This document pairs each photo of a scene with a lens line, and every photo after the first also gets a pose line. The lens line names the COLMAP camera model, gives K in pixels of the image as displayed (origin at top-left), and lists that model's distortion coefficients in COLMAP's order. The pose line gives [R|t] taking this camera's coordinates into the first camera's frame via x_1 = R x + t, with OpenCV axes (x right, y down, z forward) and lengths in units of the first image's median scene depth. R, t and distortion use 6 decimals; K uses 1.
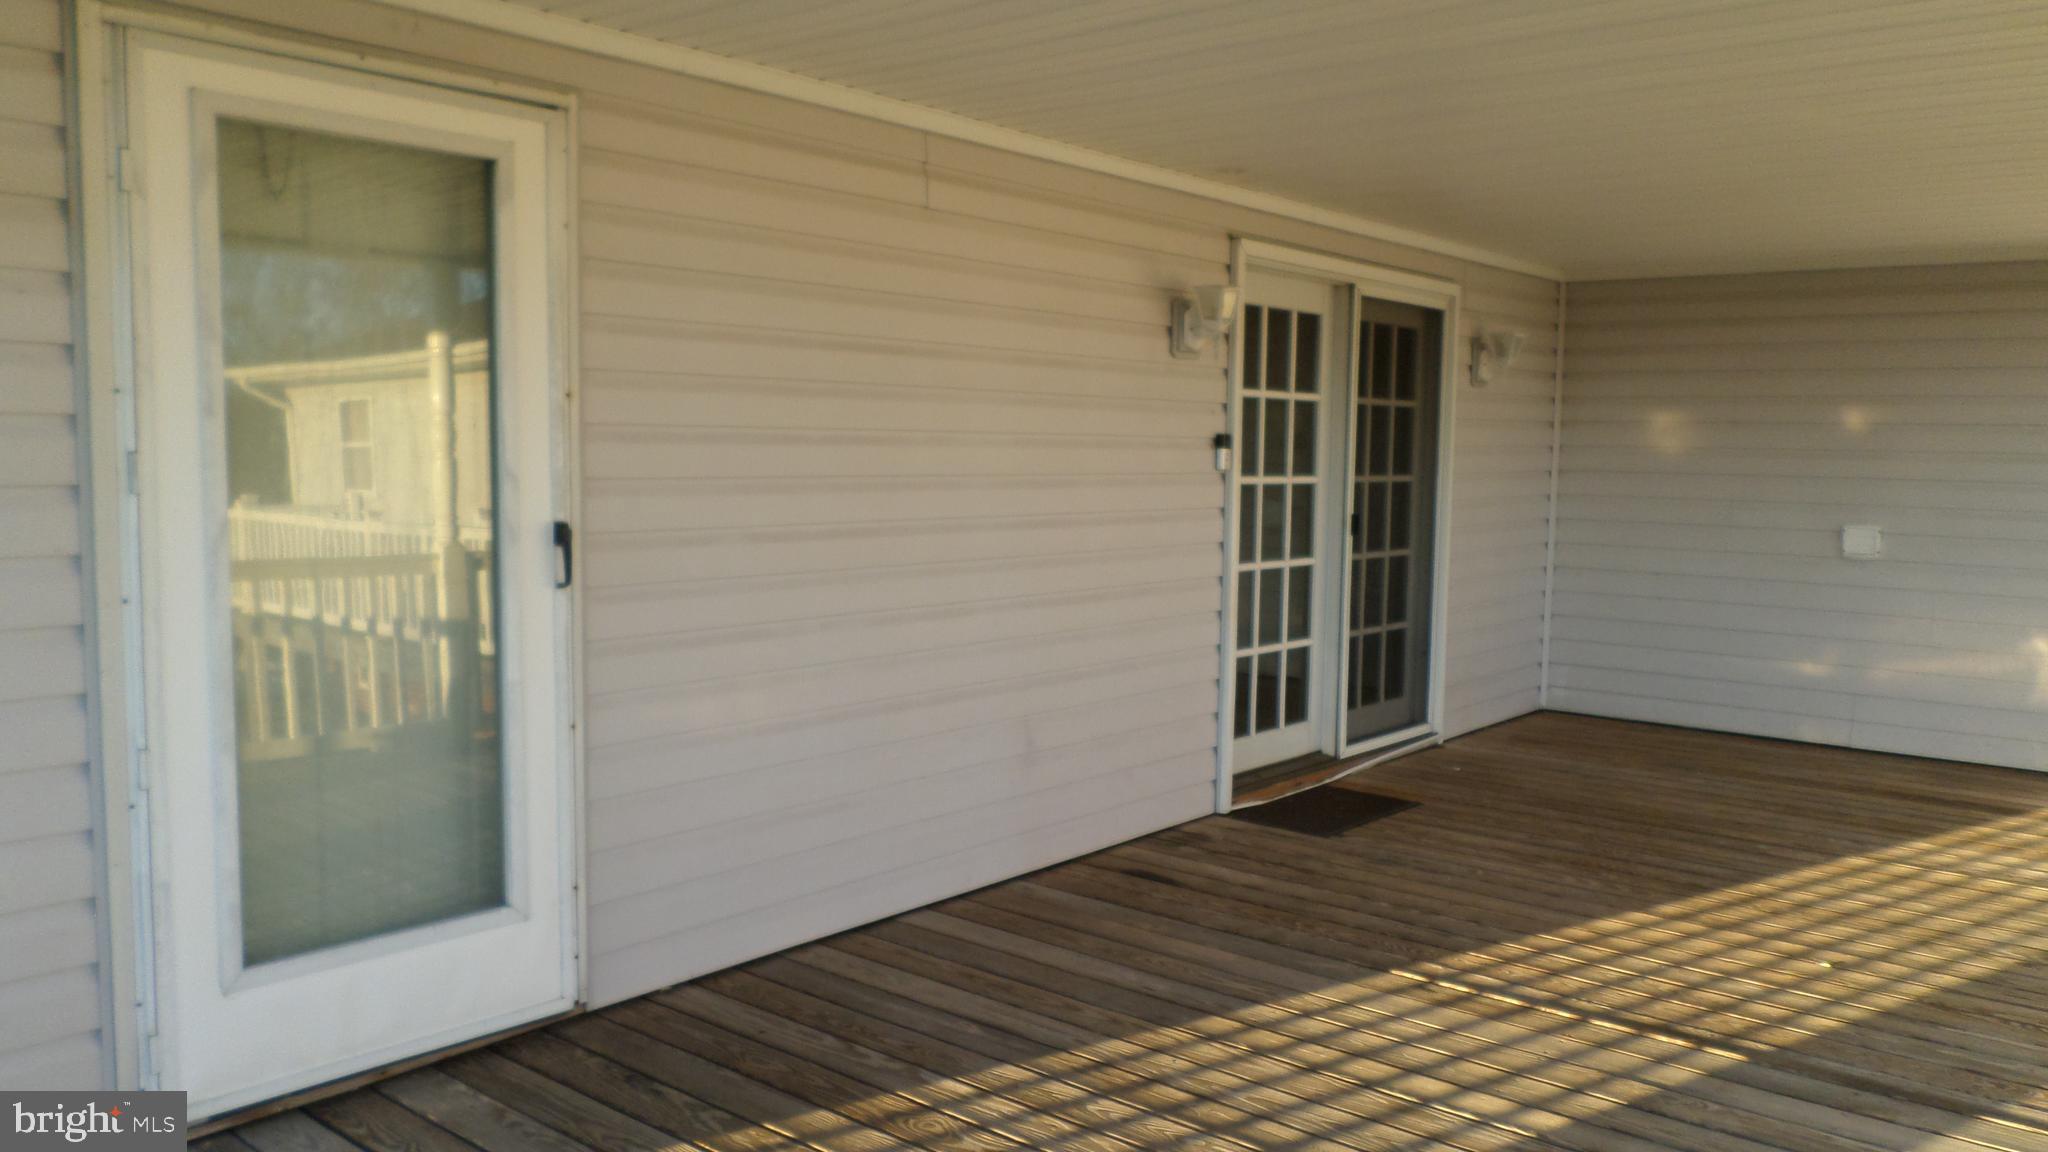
lens RADIAL K [[1578.9, 0, 1030.2], [0, 1578.9, 576.0], [0, 0, 1]] dist [-0.003415, 0.004055]
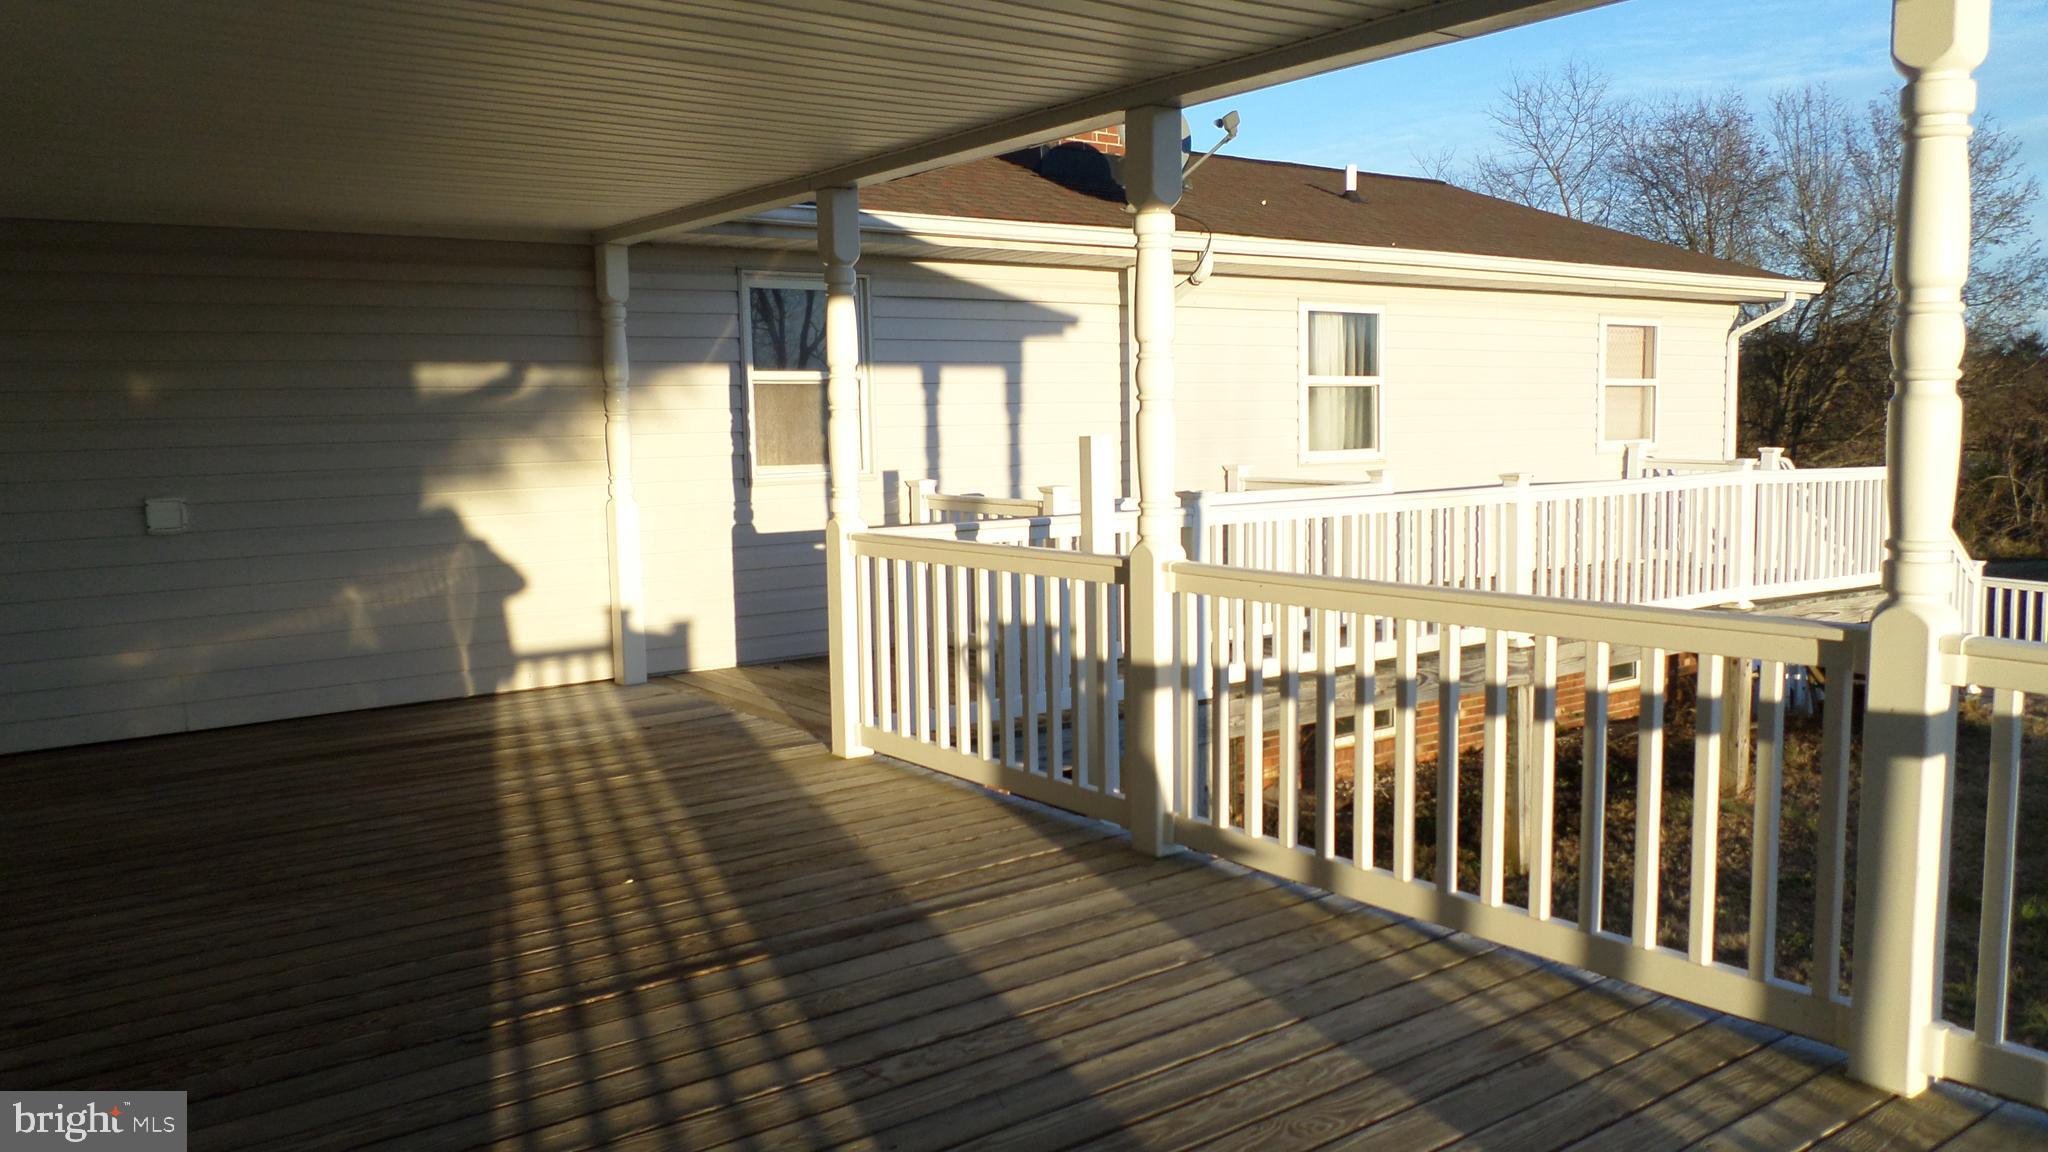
lens RADIAL K [[1578.9, 0, 1030.2], [0, 1578.9, 576.0], [0, 0, 1]] dist [-0.003415, 0.004055]
pose [[0.226468, -0.123341, 0.966178, -0.486044], [0.108259, 0.988991, 0.100878, -0.044294], [-0.967984, 0.081751, 0.237327, 0.483579]]
